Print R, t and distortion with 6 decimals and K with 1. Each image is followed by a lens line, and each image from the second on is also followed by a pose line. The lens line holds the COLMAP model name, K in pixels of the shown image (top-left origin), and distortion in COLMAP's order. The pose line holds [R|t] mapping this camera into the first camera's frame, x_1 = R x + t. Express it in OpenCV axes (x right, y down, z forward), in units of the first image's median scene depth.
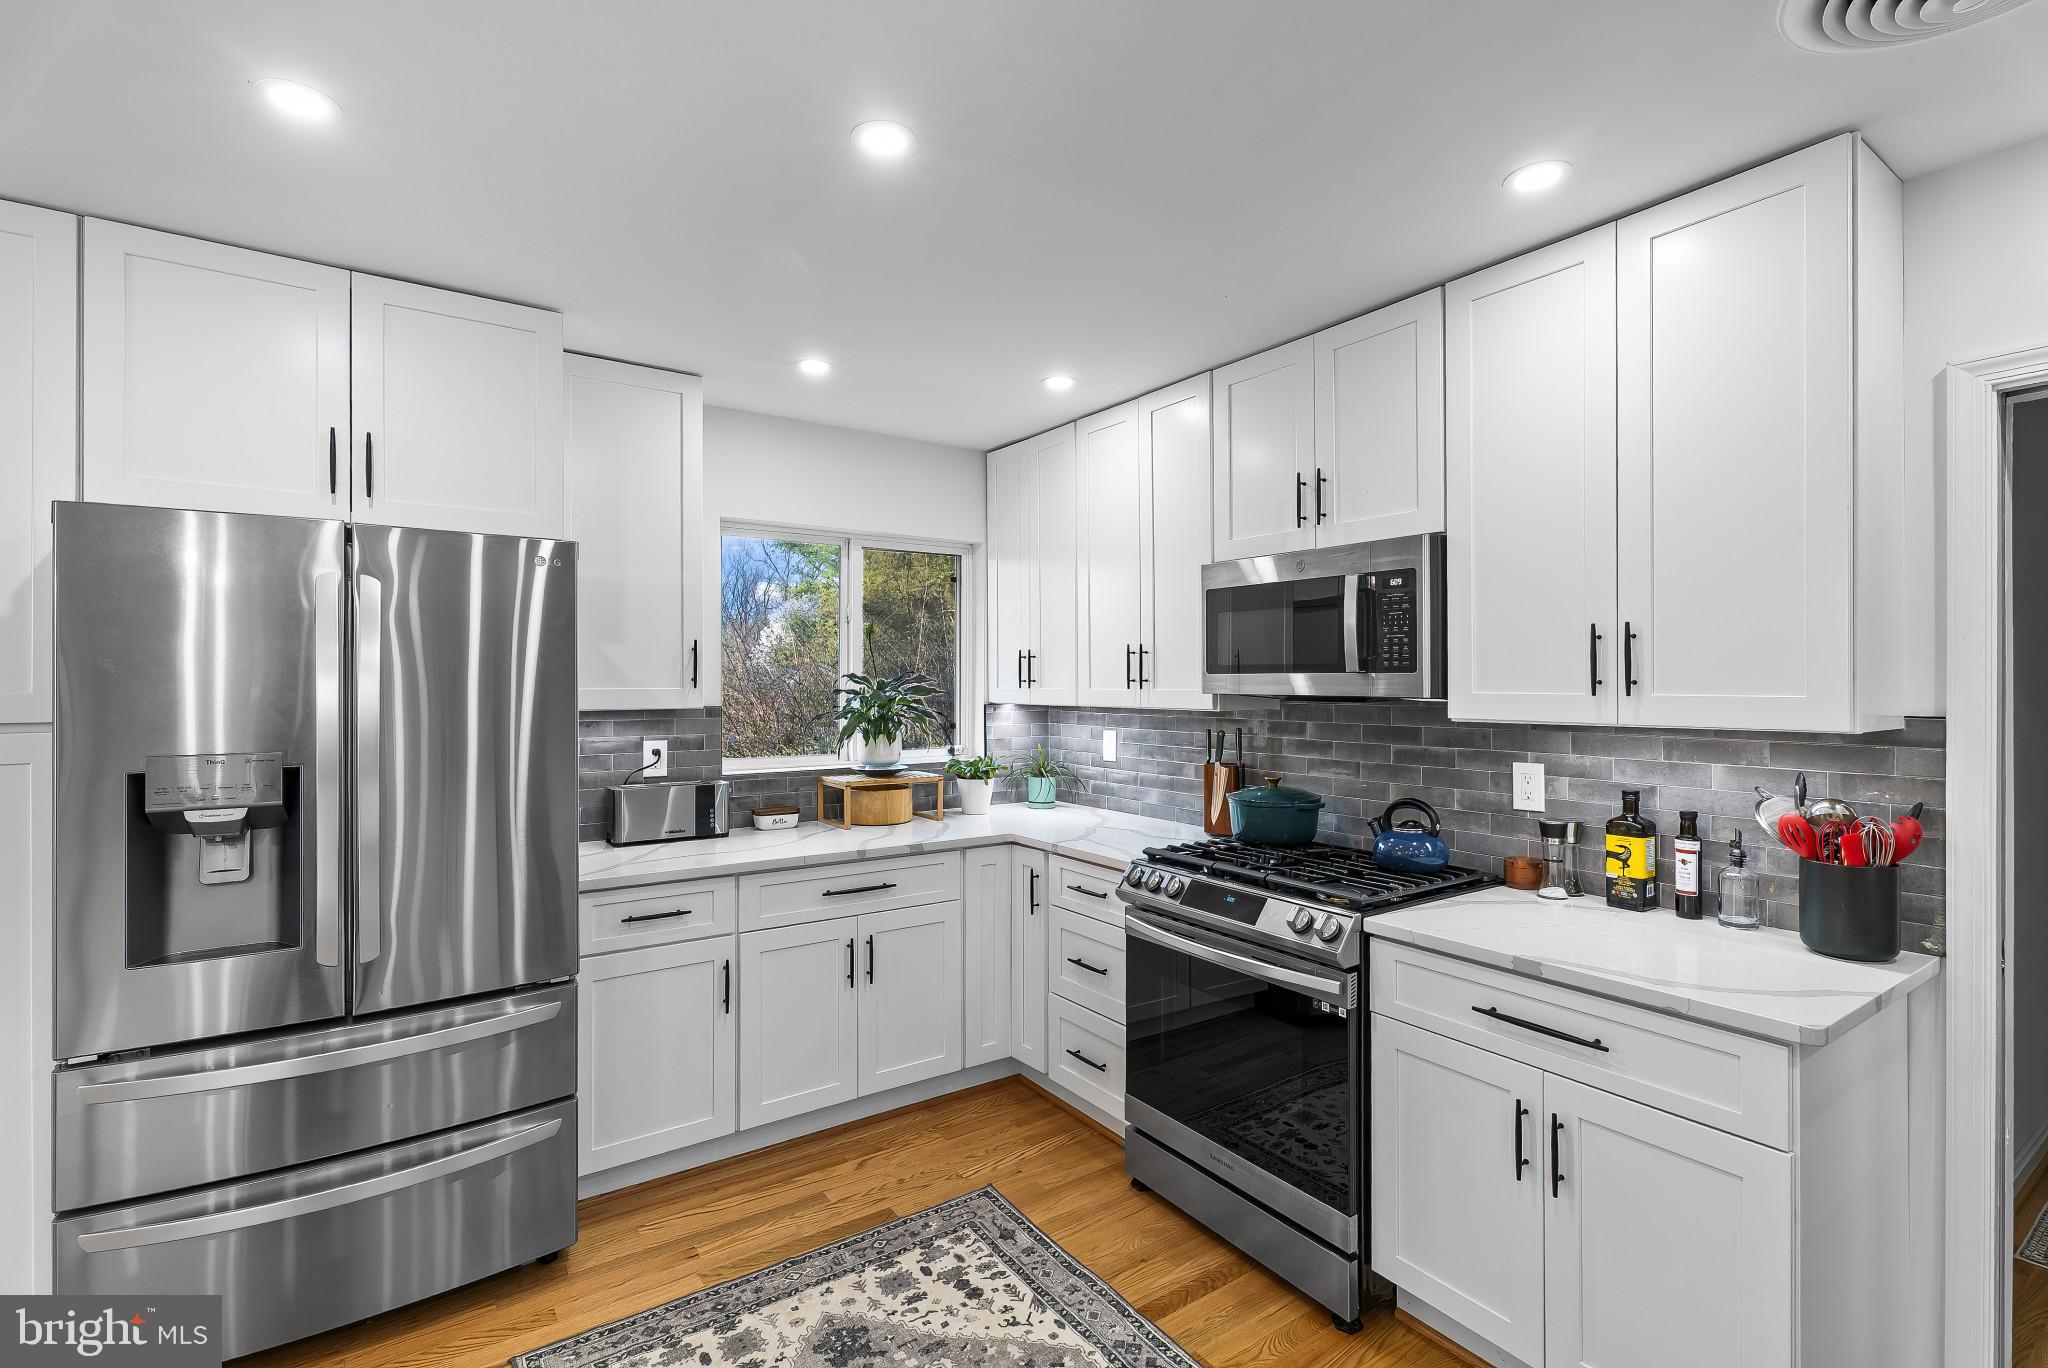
lens RADIAL K [[929.0, 0, 1026.9], [0, 929.0, 678.9], [0, 0, 1]] dist [0.001644, 0.000038]
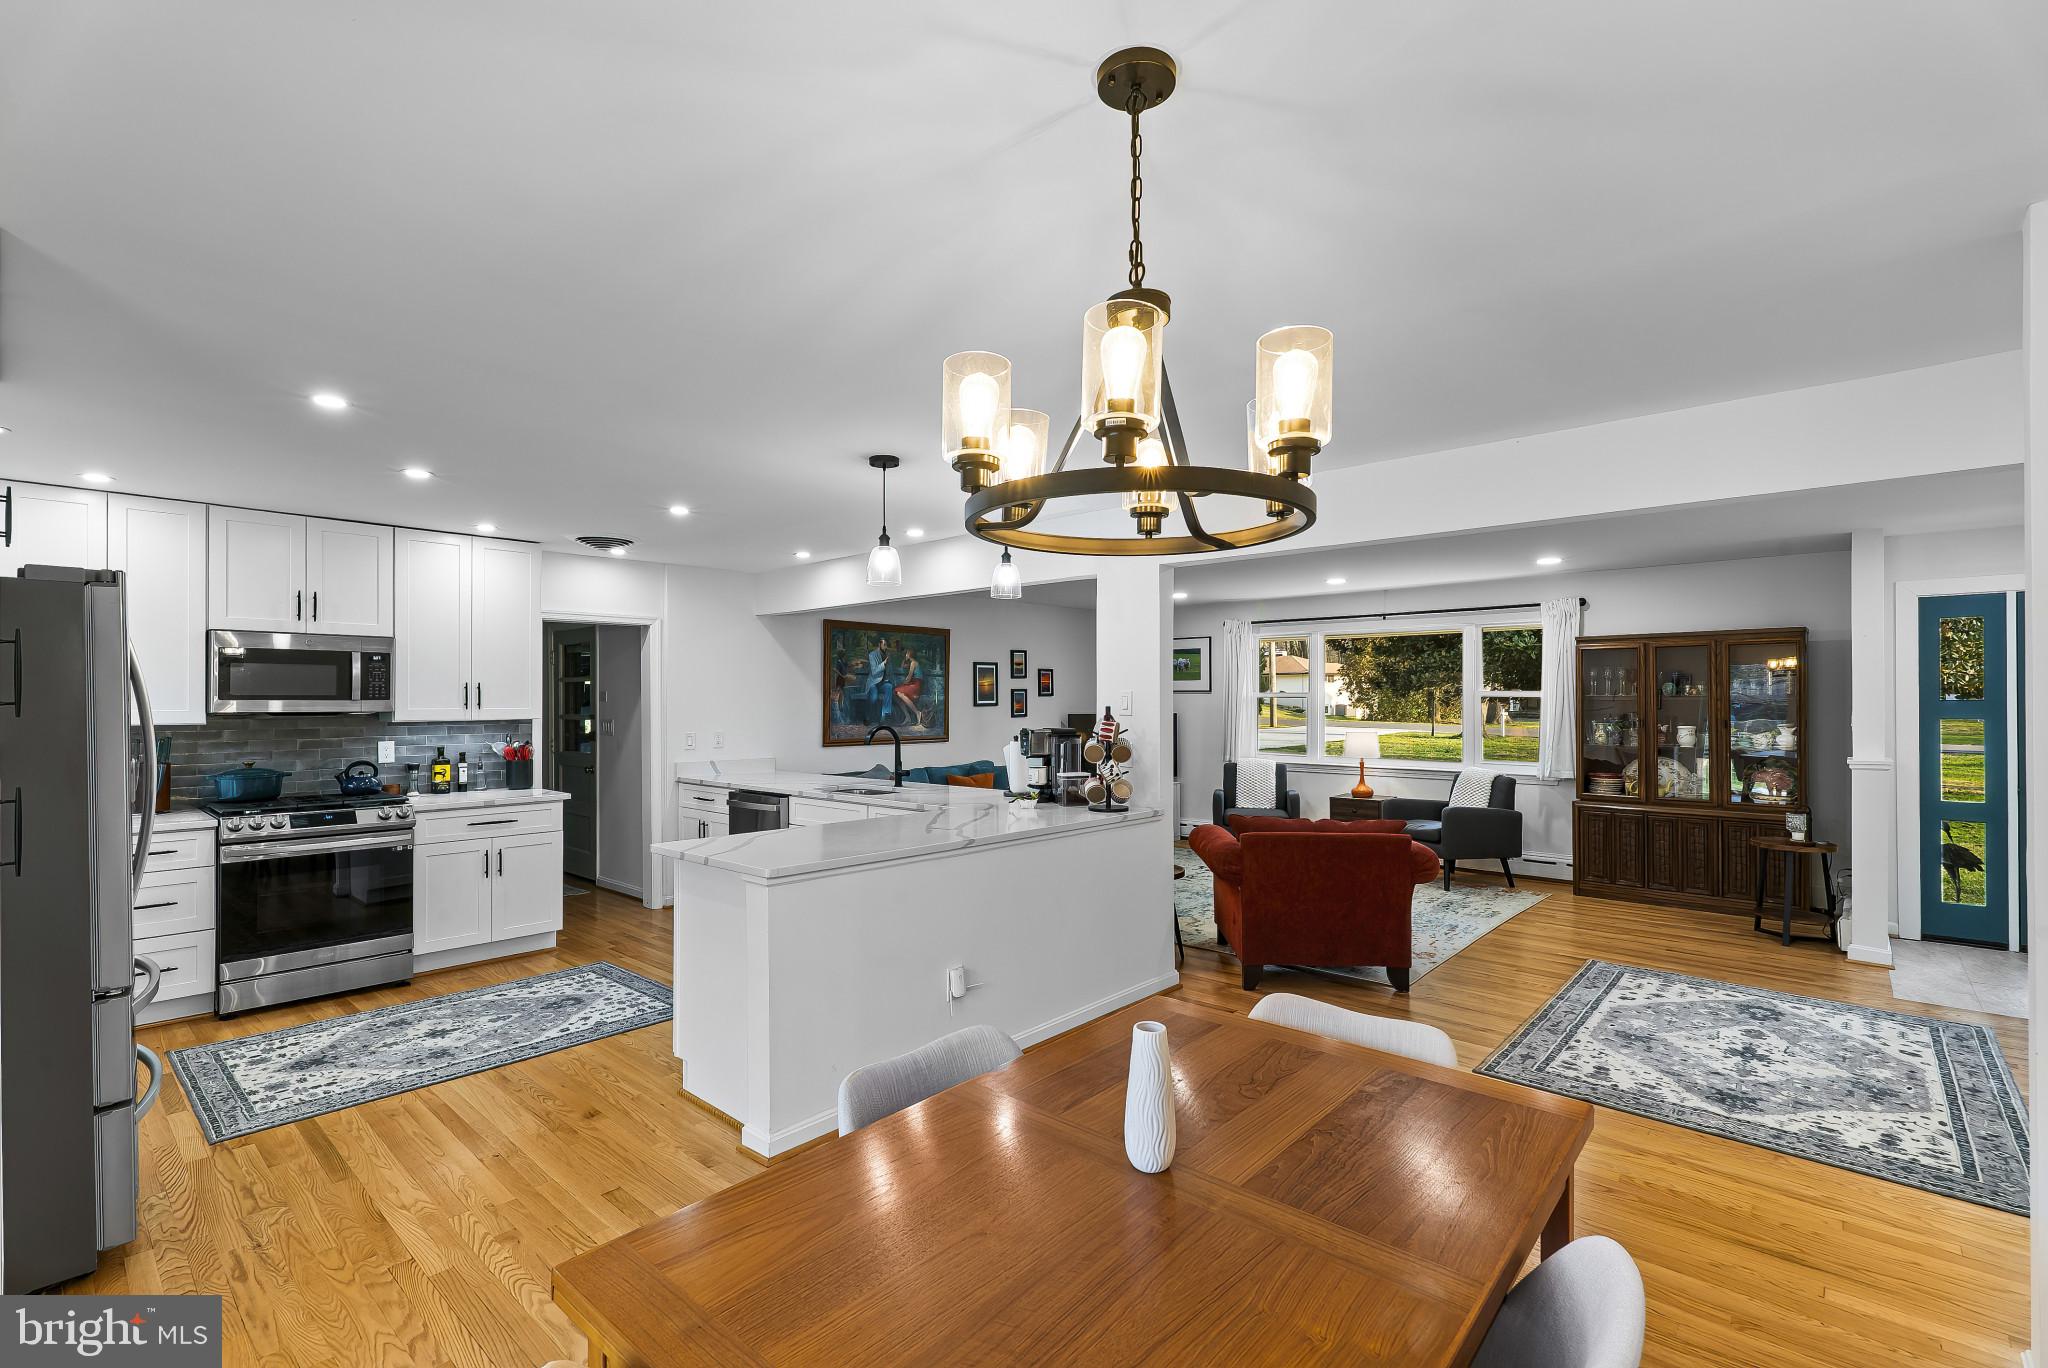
lens RADIAL K [[929.0, 0, 1026.9], [0, 929.0, 678.9], [0, 0, 1]] dist [0.001644, 0.000038]
pose [[-0.227407, 0.022198, 0.973547, -2.140998], [0.000601, 0.999743, -0.022655, -0.006718], [-0.973800, -0.004567, -0.227362, 0.027838]]
